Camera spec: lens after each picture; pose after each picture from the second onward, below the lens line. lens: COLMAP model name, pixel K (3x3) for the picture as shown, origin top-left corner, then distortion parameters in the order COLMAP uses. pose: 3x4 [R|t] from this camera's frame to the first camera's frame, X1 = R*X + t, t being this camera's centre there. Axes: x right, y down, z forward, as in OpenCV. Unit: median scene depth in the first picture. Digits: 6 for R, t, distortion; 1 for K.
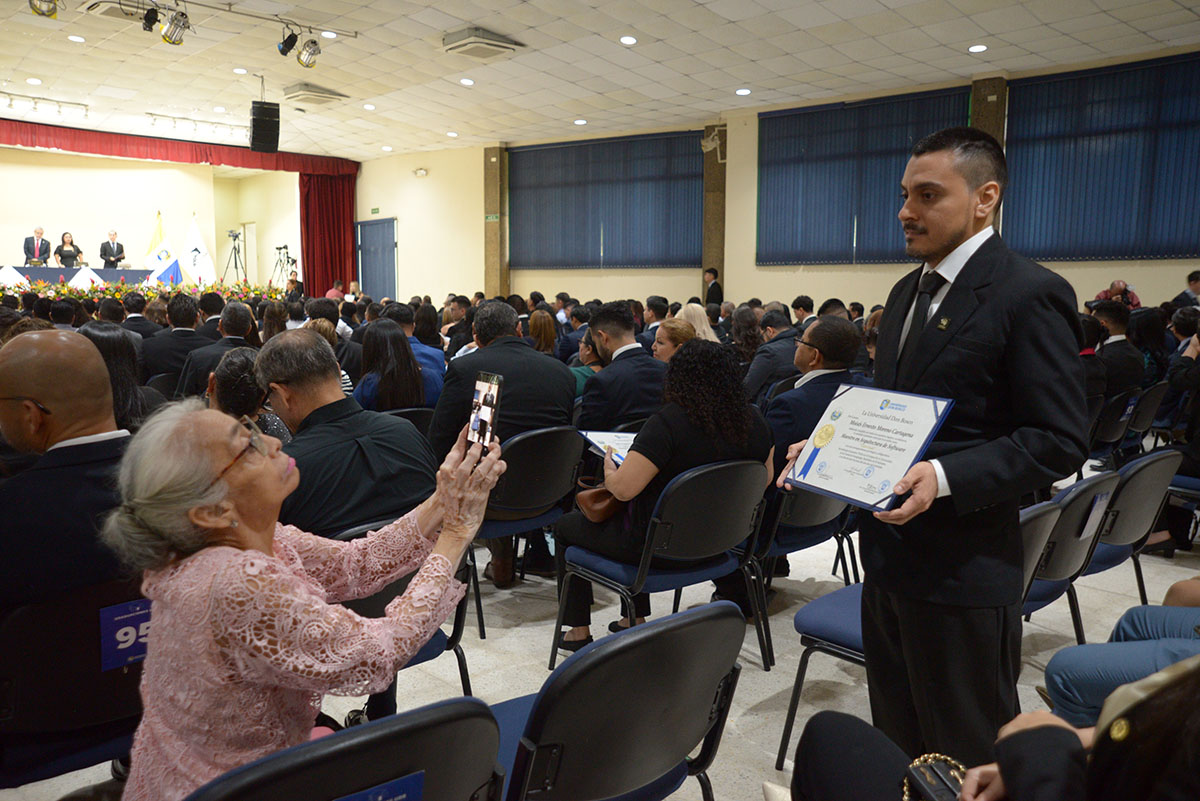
lens RADIAL K [[1351.1, 0, 600.0], [0, 1351.1, 400.5], [0, 0, 1]] dist [-0.189354, 0.022873]
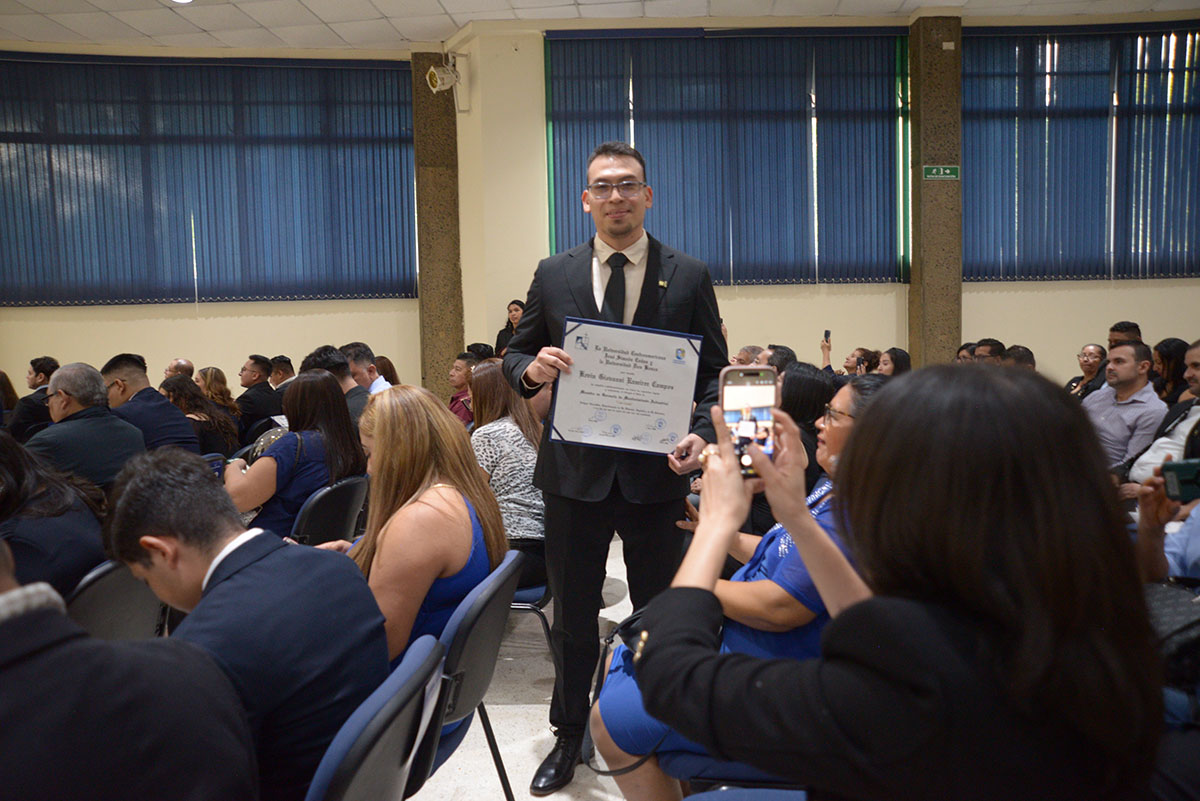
lens RADIAL K [[1351.1, 0, 600.0], [0, 1351.1, 400.5], [0, 0, 1]] dist [-0.189354, 0.022873]
pose [[0.649397, -0.067357, 0.757460, -0.291379], [0.093573, 0.995578, 0.008308, -0.050682], [-0.754670, 0.065483, 0.652828, 0.548536]]
